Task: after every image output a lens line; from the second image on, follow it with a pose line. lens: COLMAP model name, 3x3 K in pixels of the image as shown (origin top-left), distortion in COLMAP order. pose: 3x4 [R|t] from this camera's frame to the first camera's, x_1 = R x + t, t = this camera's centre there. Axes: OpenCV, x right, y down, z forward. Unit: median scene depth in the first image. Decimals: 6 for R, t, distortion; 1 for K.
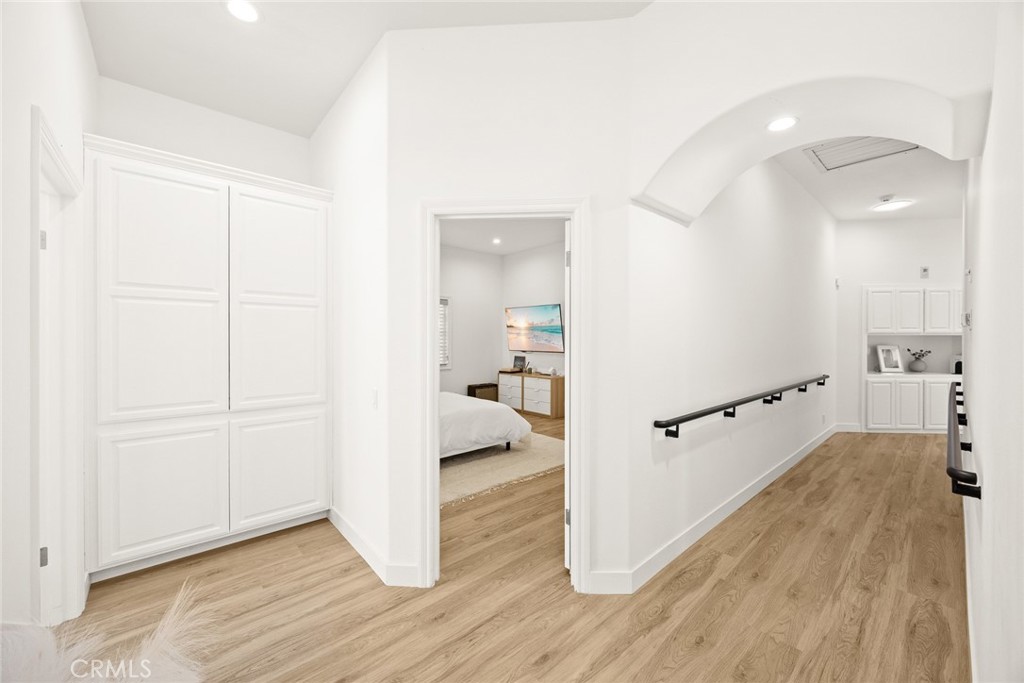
lens RADIAL K [[394.2, 0, 508.8], [0, 394.2, 342.4], [0, 0, 1]] dist [0.002661, 0.000268]
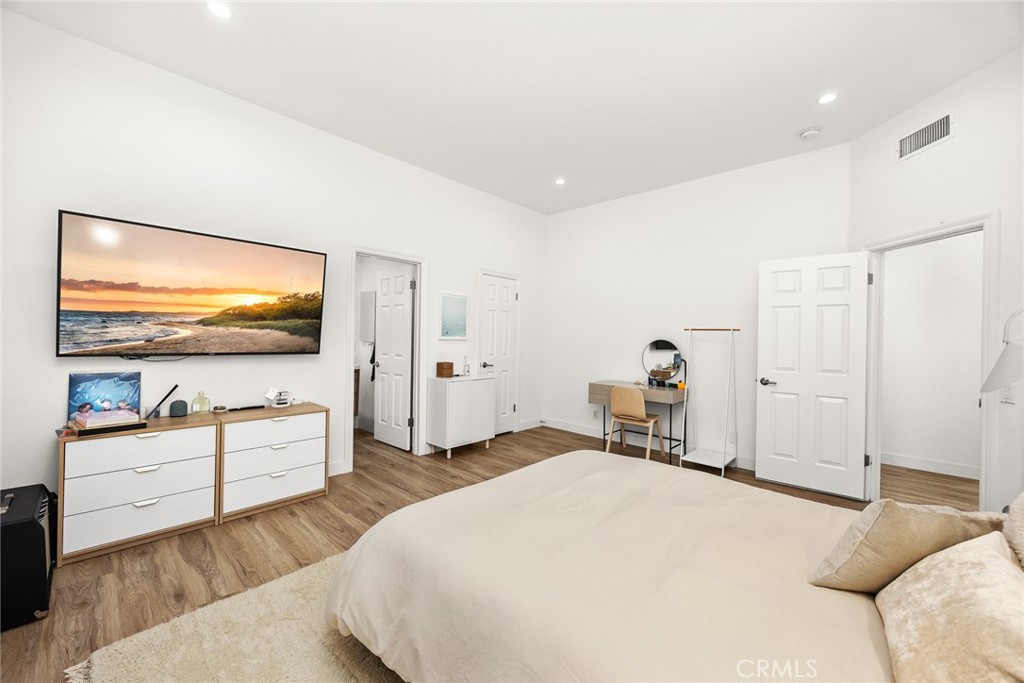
lens RADIAL K [[394.2, 0, 511.6], [0, 394.2, 341.4], [0, 0, 1]] dist [0.002661, 0.000268]
pose [[-0.106818, -0.008059, 0.994246, -0.359213], [-0.031866, 0.999481, 0.004678, -0.002025], [-0.993768, -0.031183, -0.107019, 0.775529]]
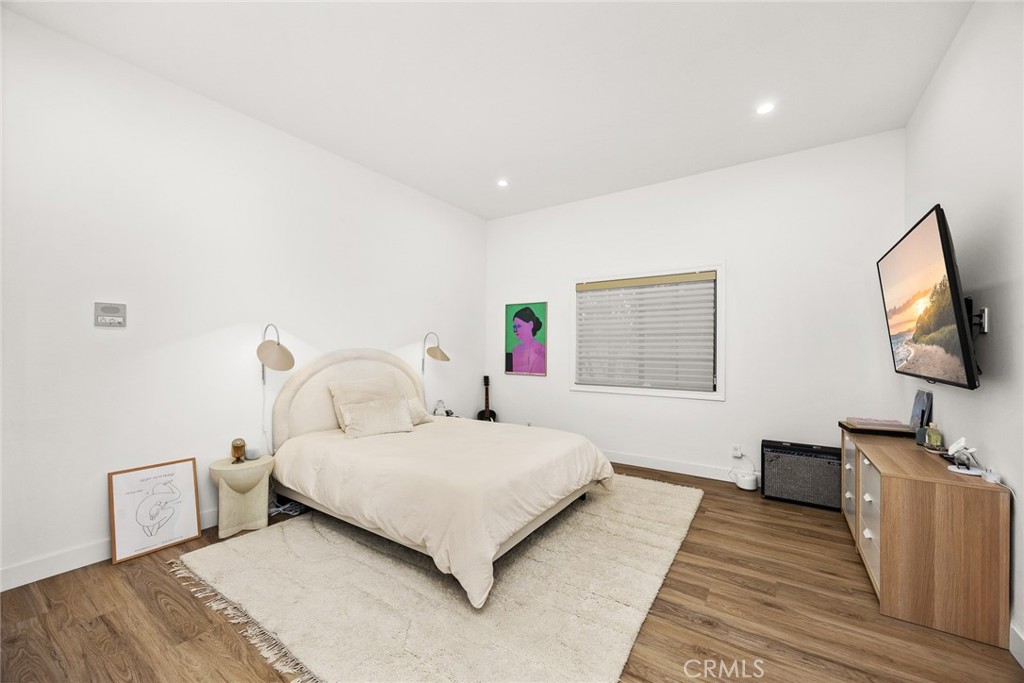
lens RADIAL K [[394.2, 0, 509.3], [0, 394.2, 347.4], [0, 0, 1]] dist [0.002661, 0.000268]
pose [[0.239926, -0.003255, -0.970786, 0.298160], [-0.004819, 0.999978, -0.004544, -0.000665], [0.970779, 0.005769, 0.239905, 0.617934]]
